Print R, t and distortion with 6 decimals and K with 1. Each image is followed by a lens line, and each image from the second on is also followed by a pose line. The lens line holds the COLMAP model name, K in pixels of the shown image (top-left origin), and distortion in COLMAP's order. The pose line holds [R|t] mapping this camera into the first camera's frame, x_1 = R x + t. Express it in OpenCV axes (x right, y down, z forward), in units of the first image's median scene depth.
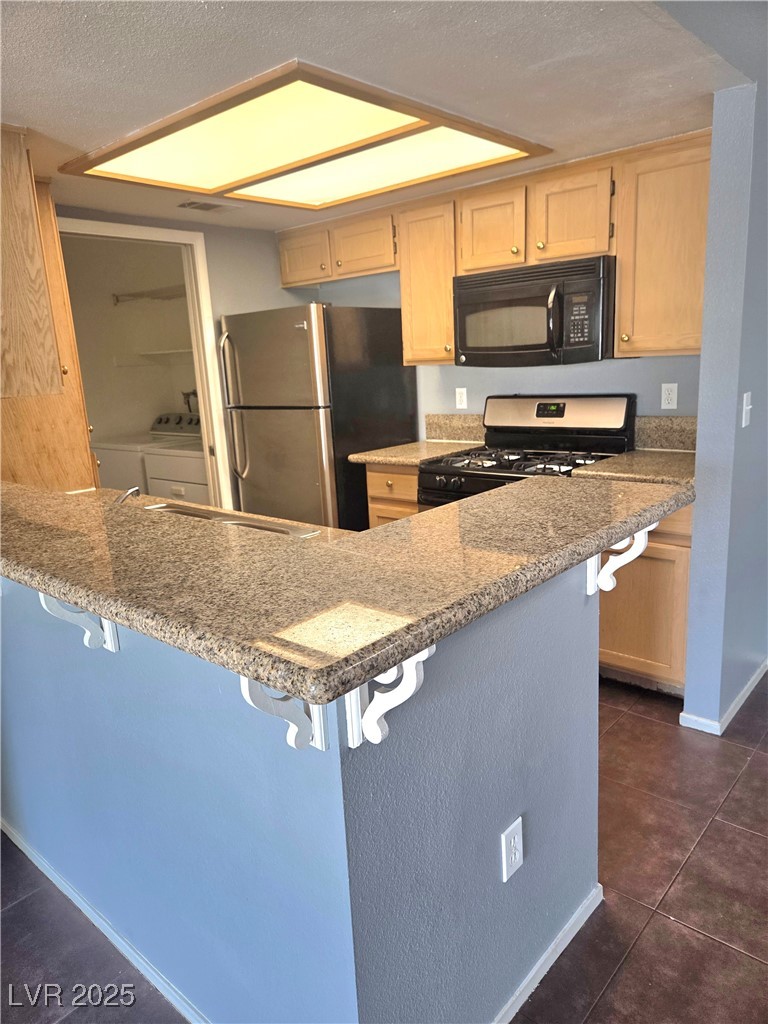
lens RADIAL K [[691.2, 0, 384.0], [0, 691.2, 512.0], [0, 0, 1]] dist [0.060552, -0.067781]
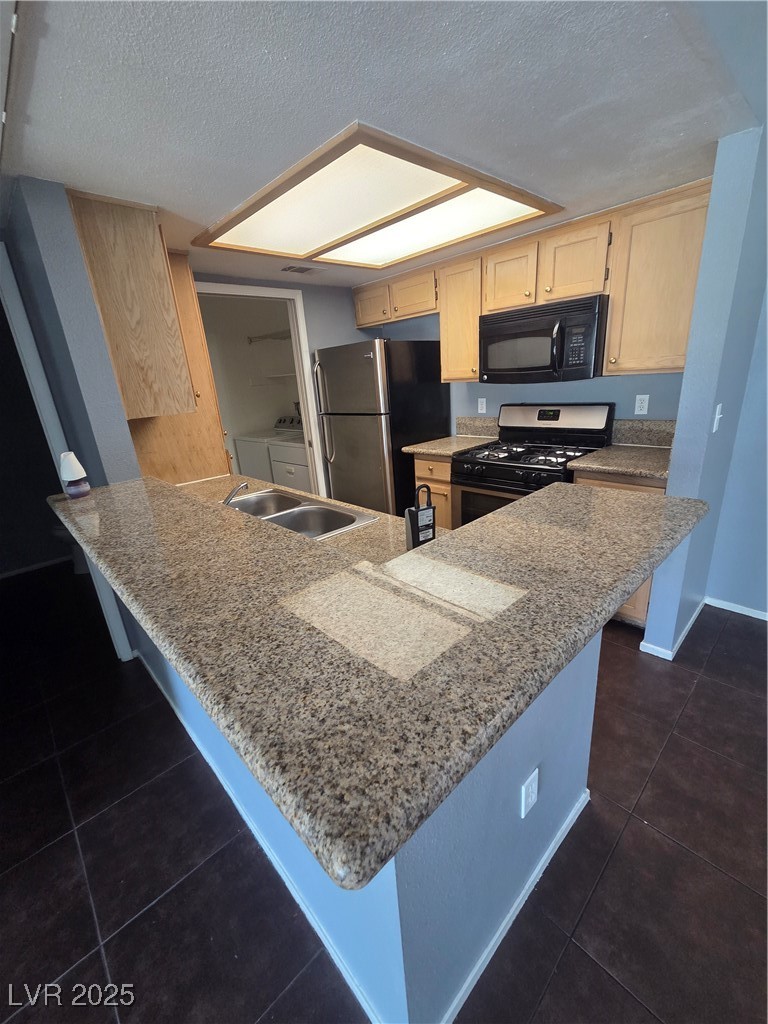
lens RADIAL K [[419.2, 0, 386.5], [0, 419.2, 518.7], [0, 0, 1]] dist [-0.000343, -0.000077]
pose [[0.995943, 0.010913, -0.089326, -0.004385], [-0.000627, 0.993438, 0.114370, -0.042548], [0.089988, -0.113850, 0.989414, 0.144358]]
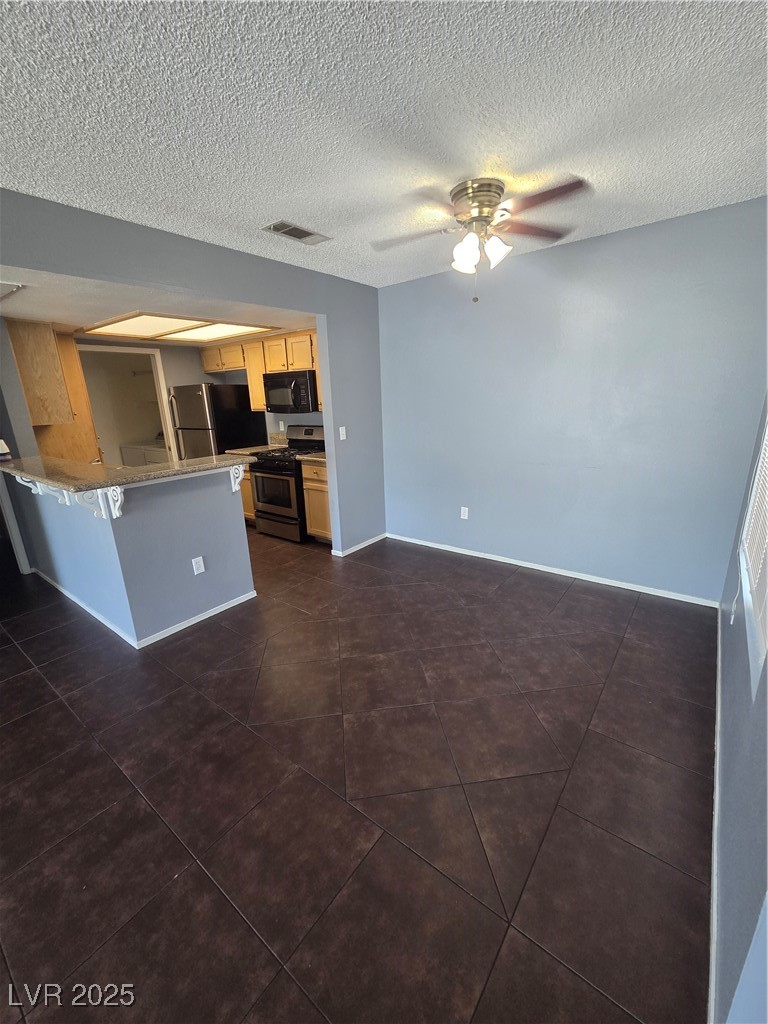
lens RADIAL K [[419.2, 0, 386.5], [0, 419.2, 518.7], [0, 0, 1]] dist [-0.000343, -0.000077]
pose [[0.997575, 0.000430, 0.069594, 0.466087], [-0.004692, 0.998121, 0.061099, 0.066595], [-0.069436, -0.061277, 0.995703, -0.515224]]
